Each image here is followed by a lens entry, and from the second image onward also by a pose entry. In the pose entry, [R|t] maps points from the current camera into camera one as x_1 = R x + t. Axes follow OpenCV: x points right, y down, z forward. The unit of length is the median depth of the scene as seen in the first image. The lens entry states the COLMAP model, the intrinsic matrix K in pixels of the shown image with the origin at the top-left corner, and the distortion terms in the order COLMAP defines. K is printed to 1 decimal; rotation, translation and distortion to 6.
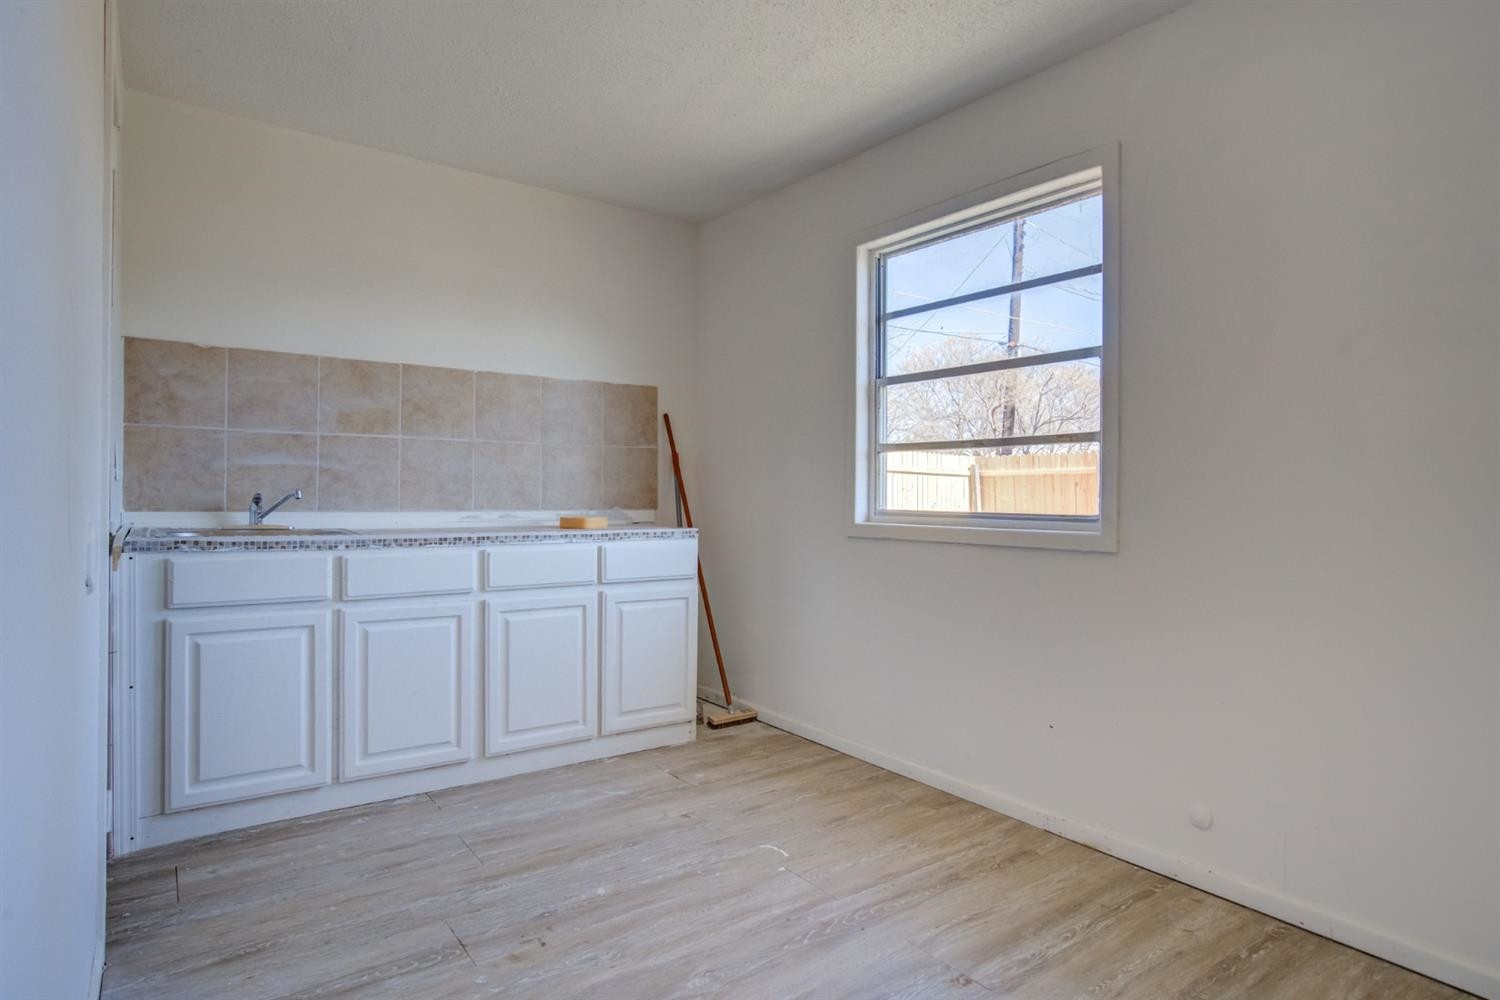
lens RADIAL K [[818.6, 0, 750.0], [0, 818.6, 500.0], [0, 0, 1]] dist [-0.045061, 0.033555]
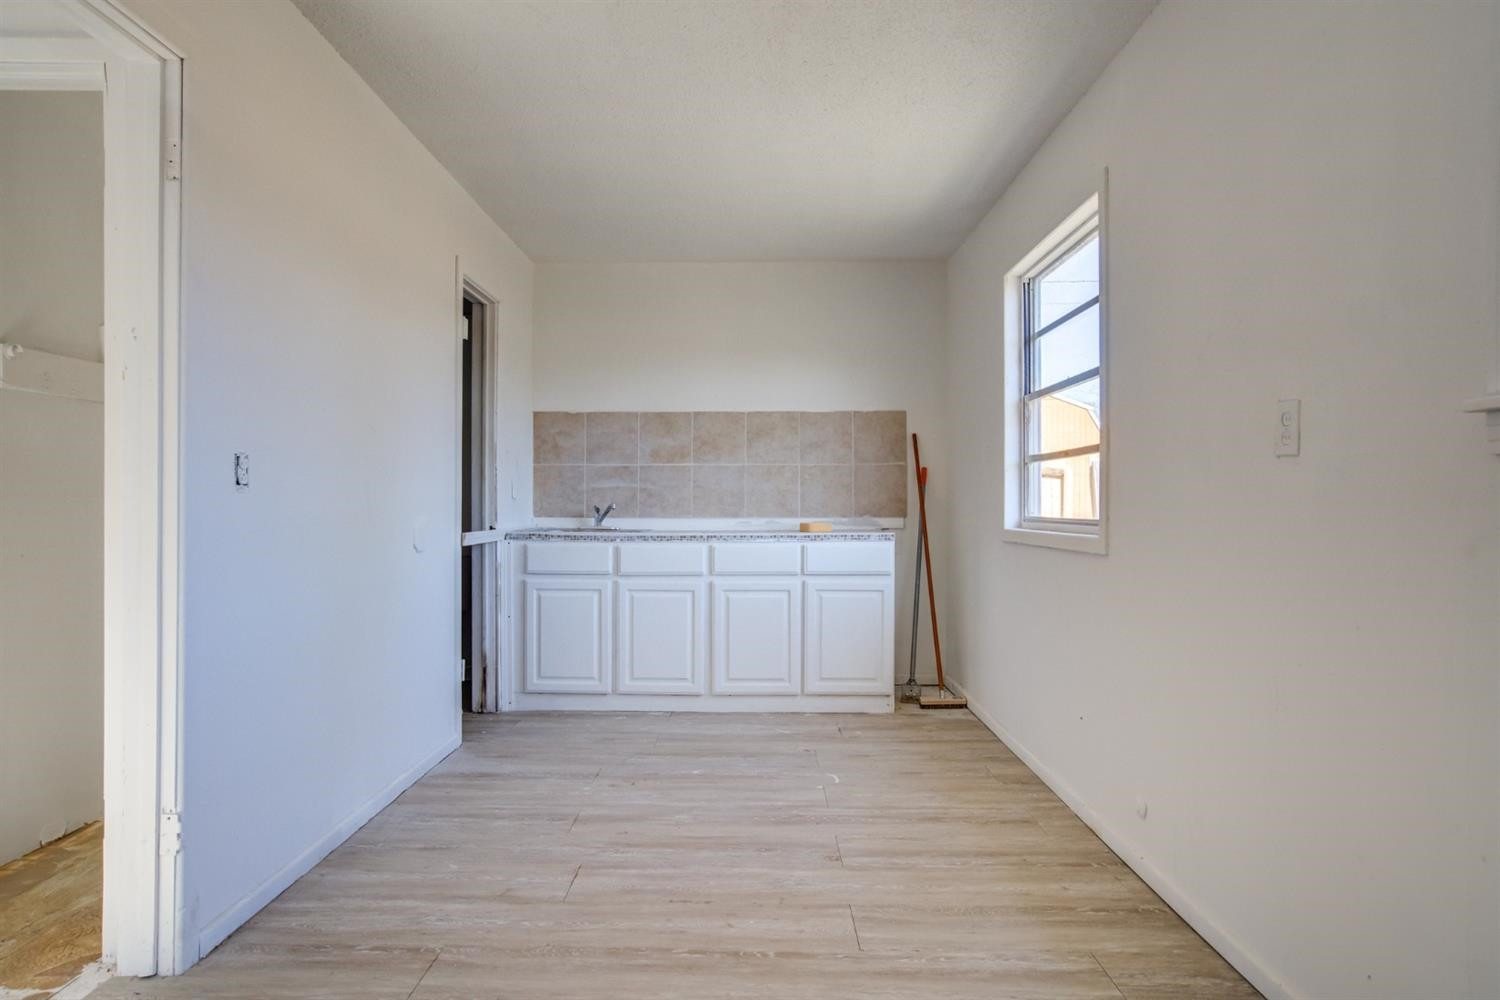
lens RADIAL K [[852.9, 0, 726.1], [0, 852.9, 511.3], [0, 0, 1]] dist [-0.049090, 0.040631]
pose [[0.794690, -0.003739, -0.607004, 0.572174], [0.003198, 0.999993, -0.001973, 0.006221], [0.607007, -0.000373, 0.794696, -0.142544]]
